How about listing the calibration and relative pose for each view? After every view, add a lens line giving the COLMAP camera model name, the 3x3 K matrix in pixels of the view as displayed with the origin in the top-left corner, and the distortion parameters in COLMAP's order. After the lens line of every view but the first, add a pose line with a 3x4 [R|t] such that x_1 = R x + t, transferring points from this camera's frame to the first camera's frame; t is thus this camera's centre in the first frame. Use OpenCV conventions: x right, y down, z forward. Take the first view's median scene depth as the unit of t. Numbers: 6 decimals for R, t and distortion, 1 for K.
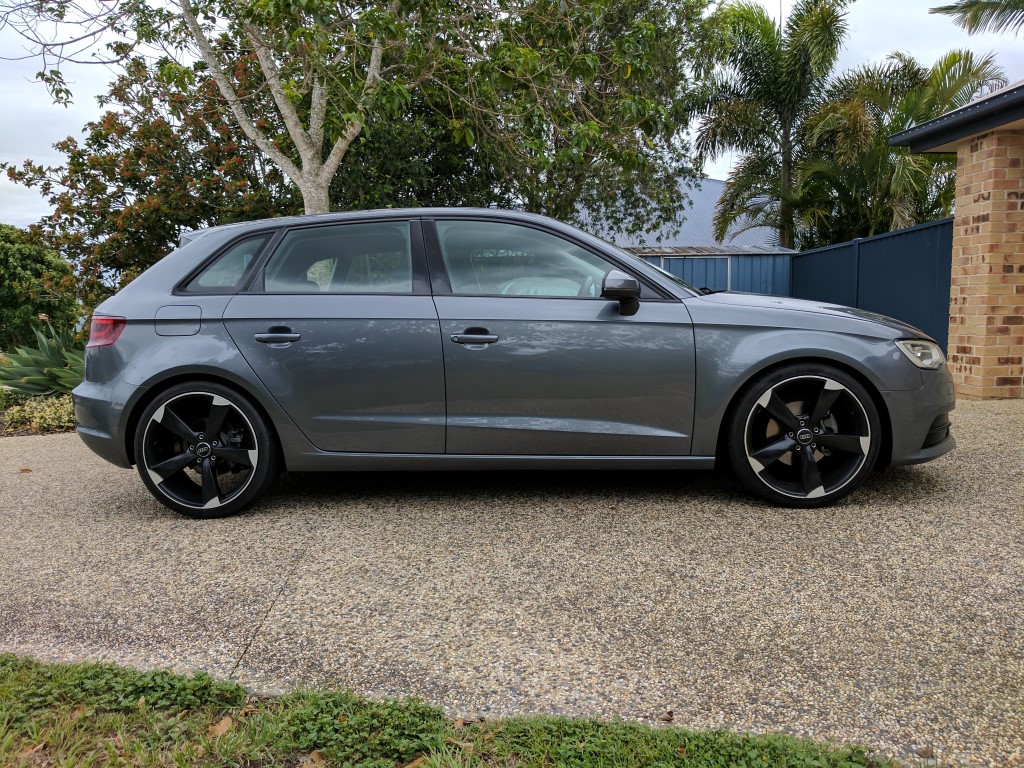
lens RADIAL K [[785.3, 0, 518.8], [0, 785.3, 387.6], [0, 0, 1]] dist [0.004547, 0.009772]
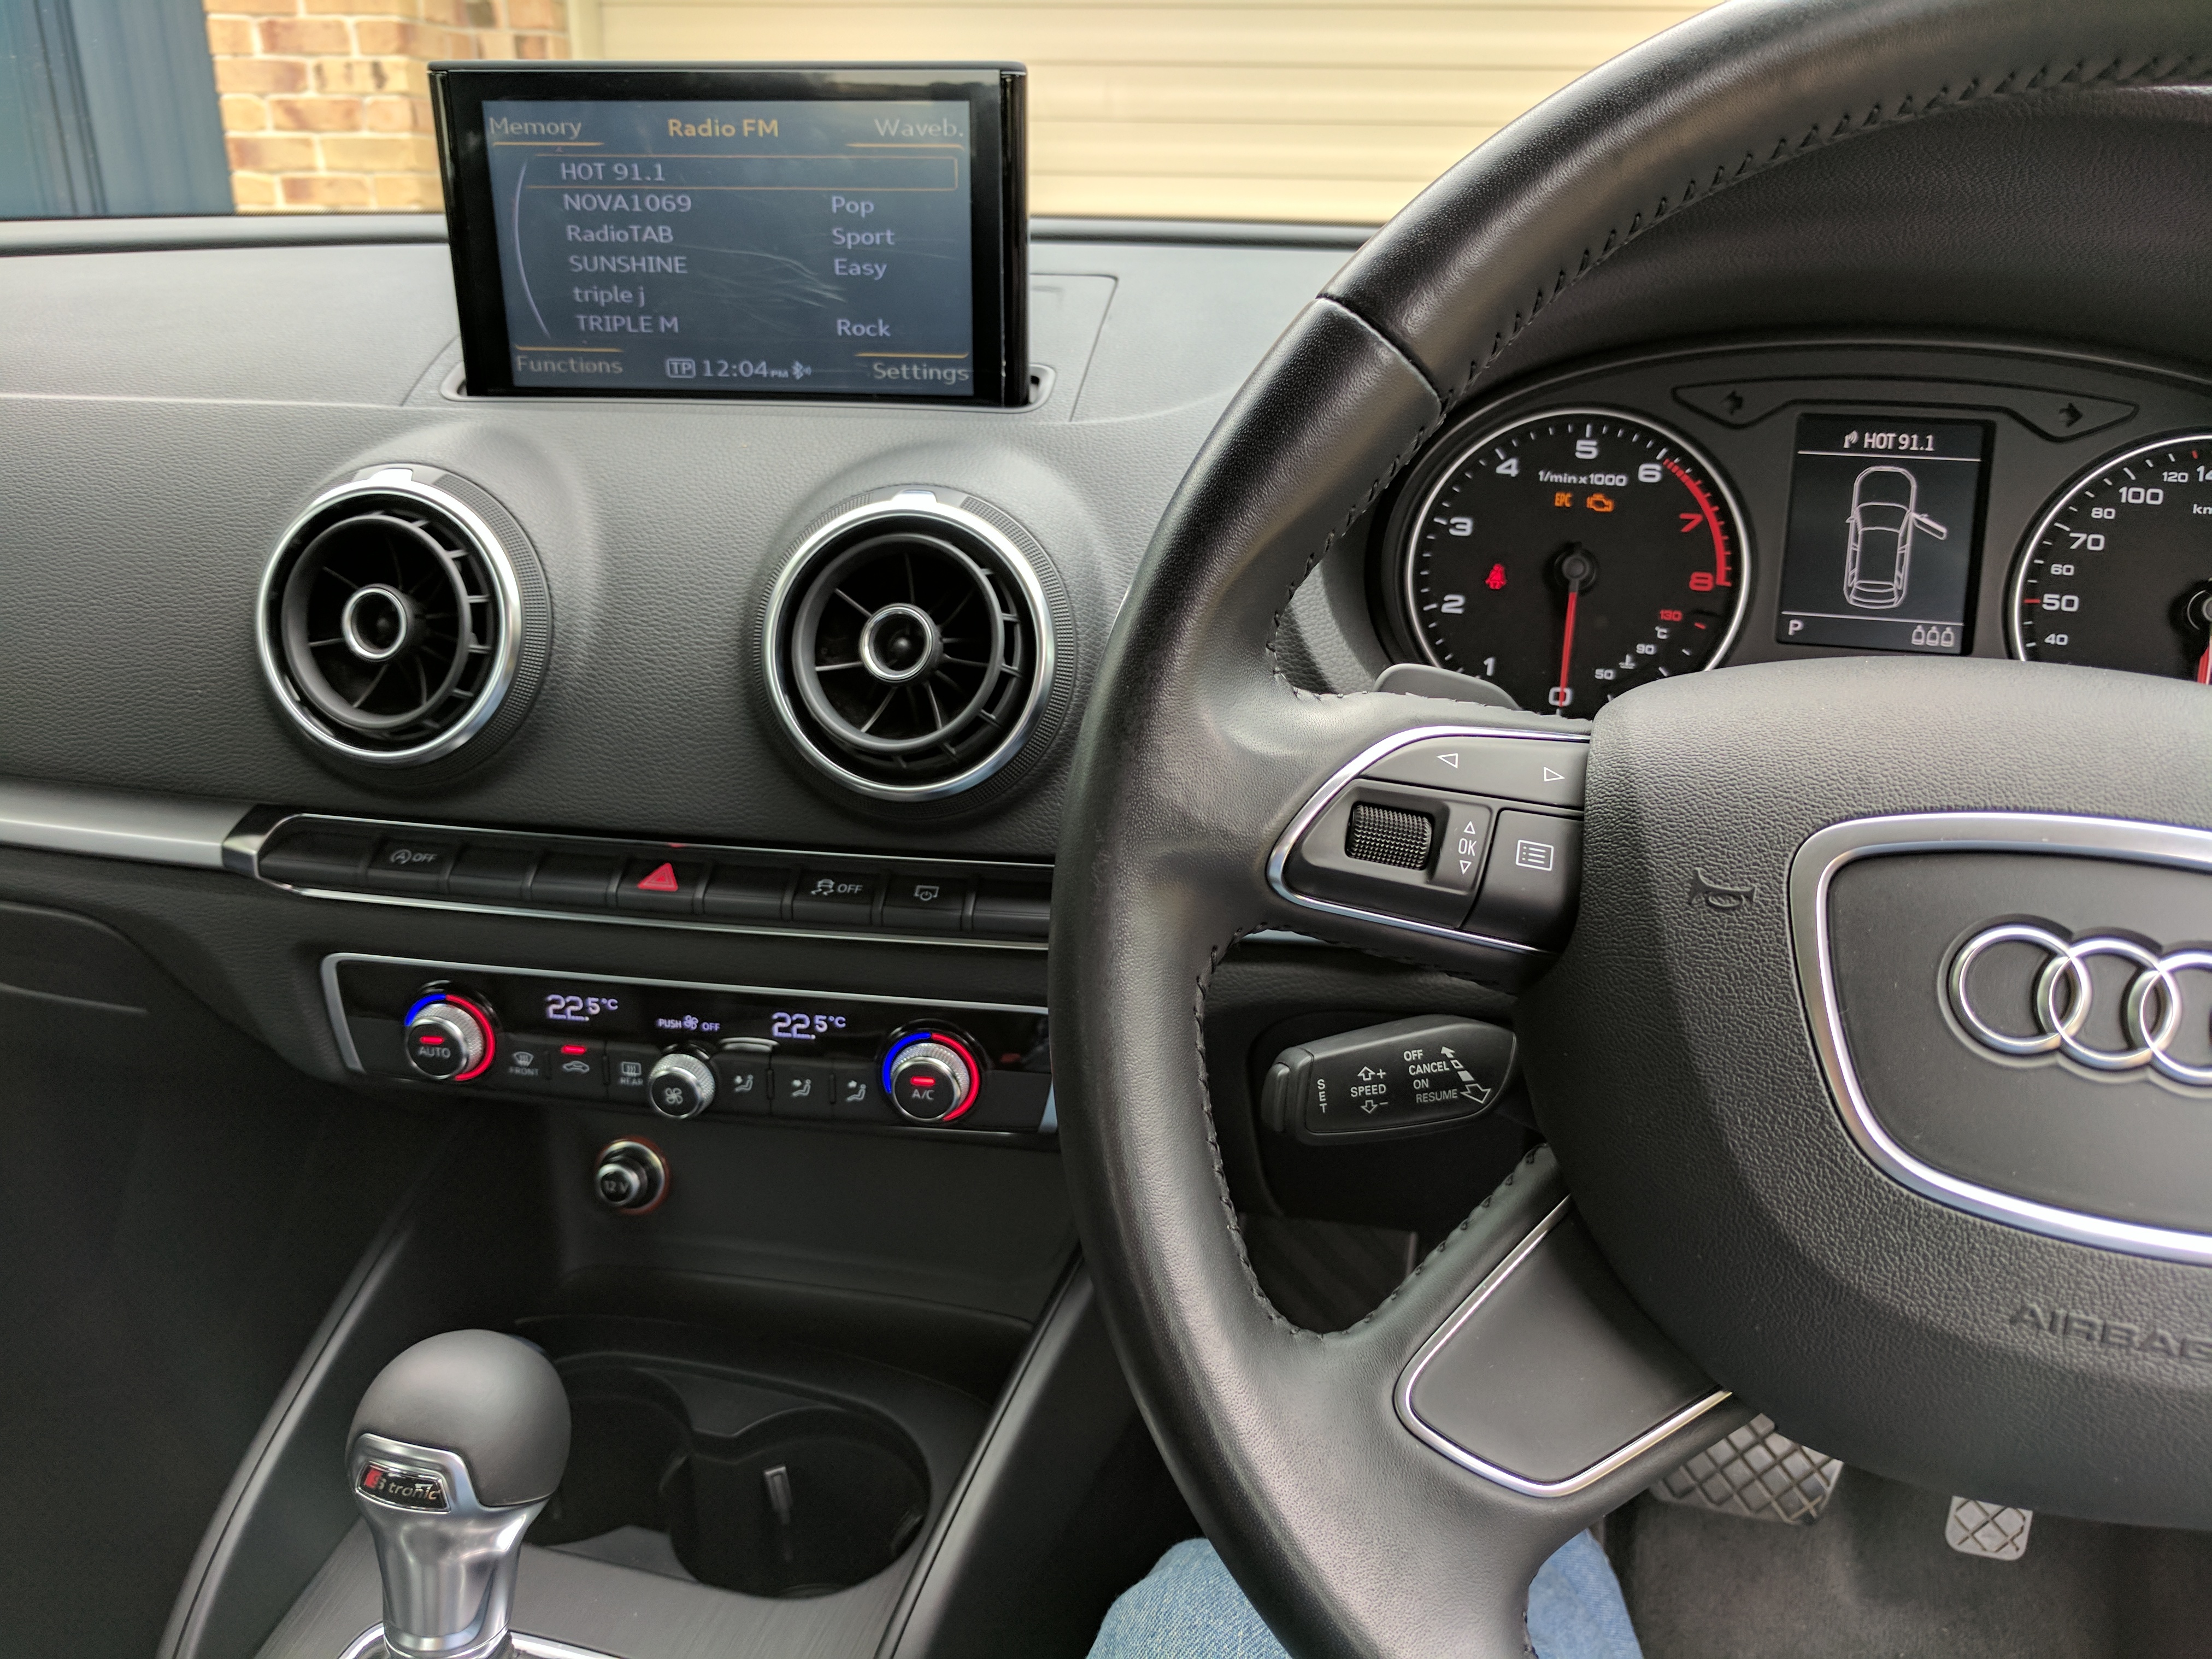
lens RADIAL K [[1667.1, 0, 1106.1], [0, 1667.1, 840.4], [0, 0, 1]] dist [-0.026246, 0.004643]
pose [[0.201737, -0.331909, 0.921487, 0.002147], [0.087599, 0.943175, 0.320543, -0.070413], [-0.975515, 0.016056, 0.219348, 0.613599]]
